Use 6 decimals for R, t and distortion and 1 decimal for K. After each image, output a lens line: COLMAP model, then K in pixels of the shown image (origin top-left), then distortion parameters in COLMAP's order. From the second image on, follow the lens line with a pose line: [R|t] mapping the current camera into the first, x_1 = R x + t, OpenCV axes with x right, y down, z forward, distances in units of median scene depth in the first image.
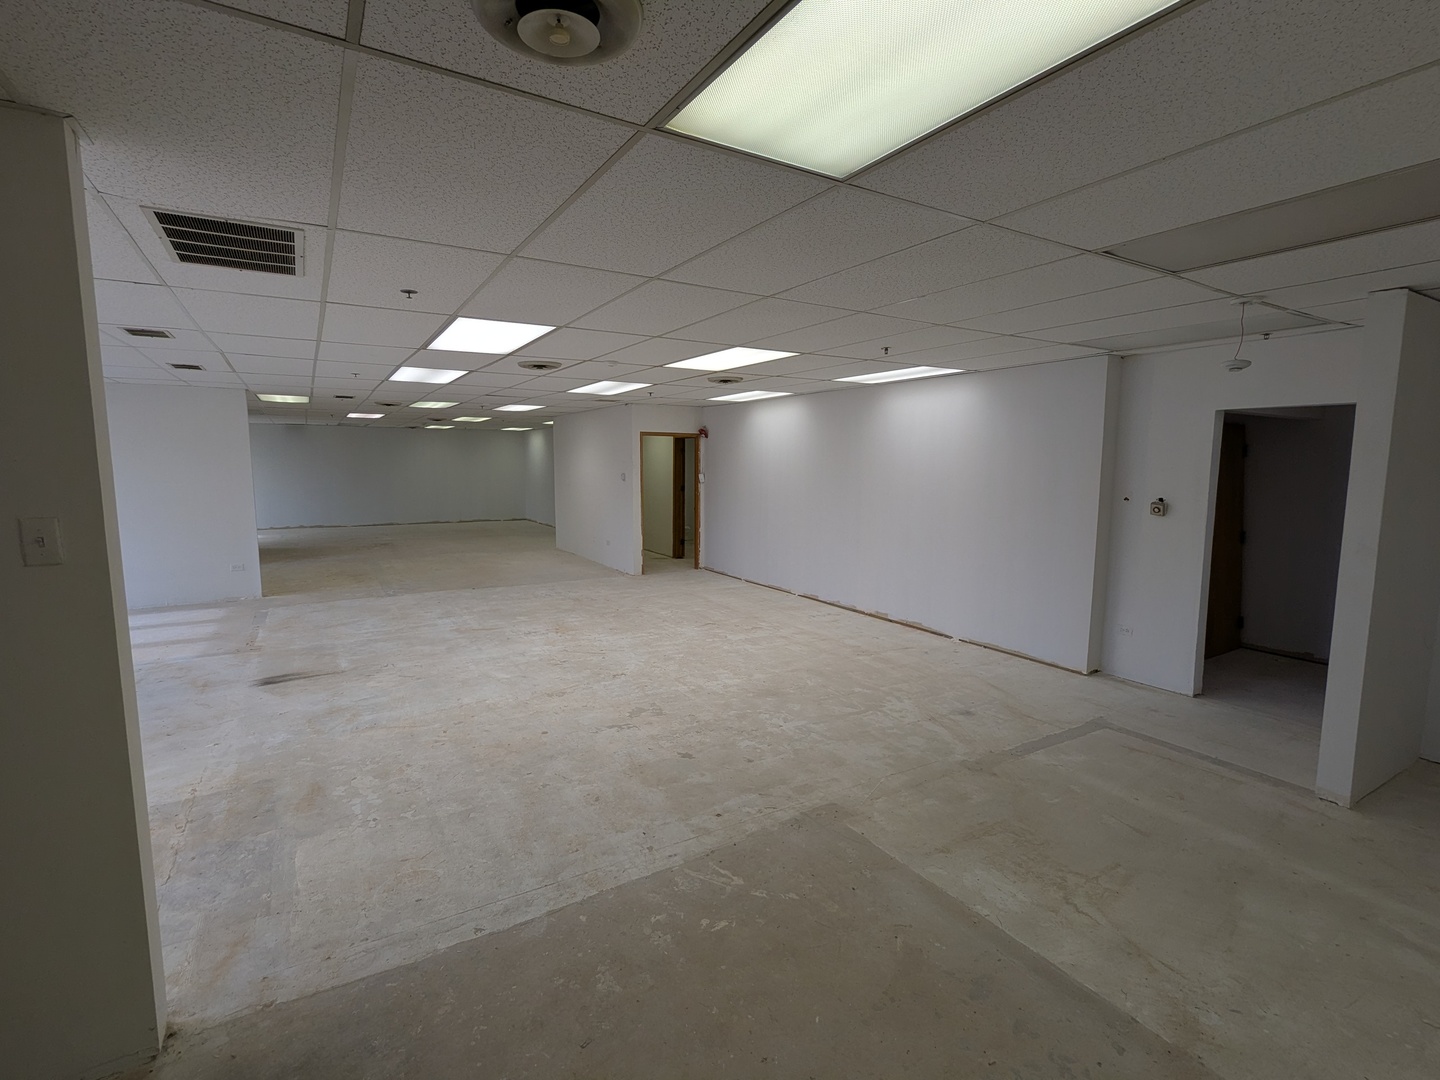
lens RADIAL K [[675.8, 0, 718.1], [0, 675.8, 534.5], [0, 0, 1]] dist [0.001876, 0.000889]
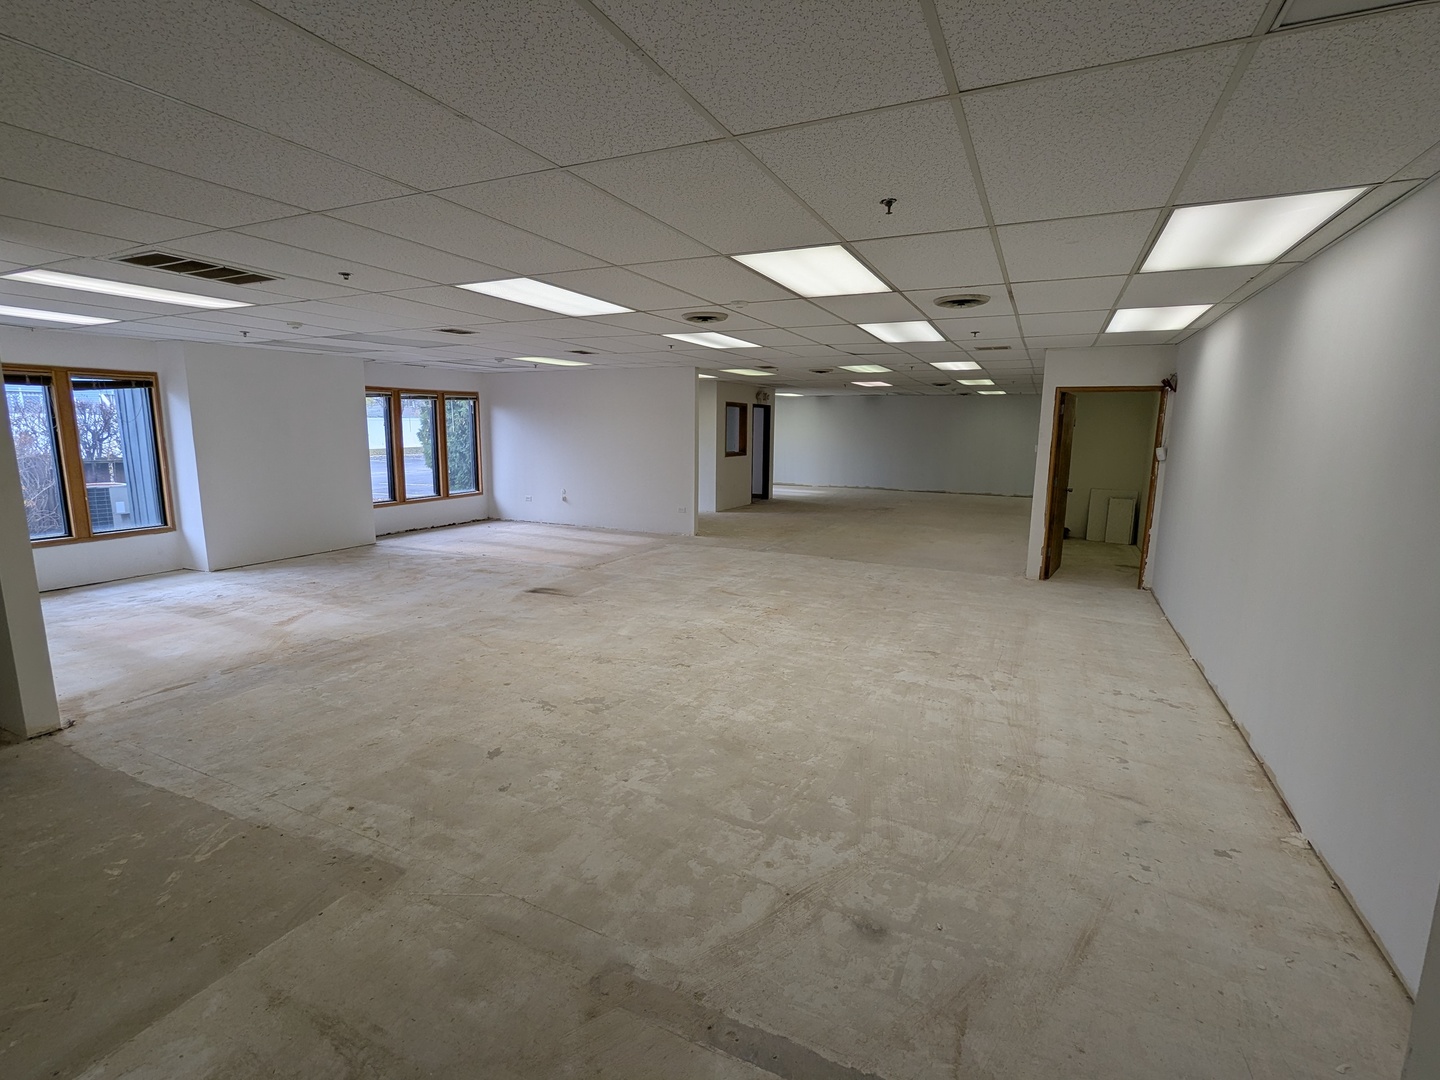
lens RADIAL K [[675.8, 0, 719.1], [0, 675.8, 541.9], [0, 0, 1]] dist [0.001876, 0.000889]
pose [[0.547768, 0.143917, -0.824159, 0.646907], [-0.100323, 0.989285, 0.106073, -0.055735], [0.830593, 0.024578, 0.556337, 0.601529]]
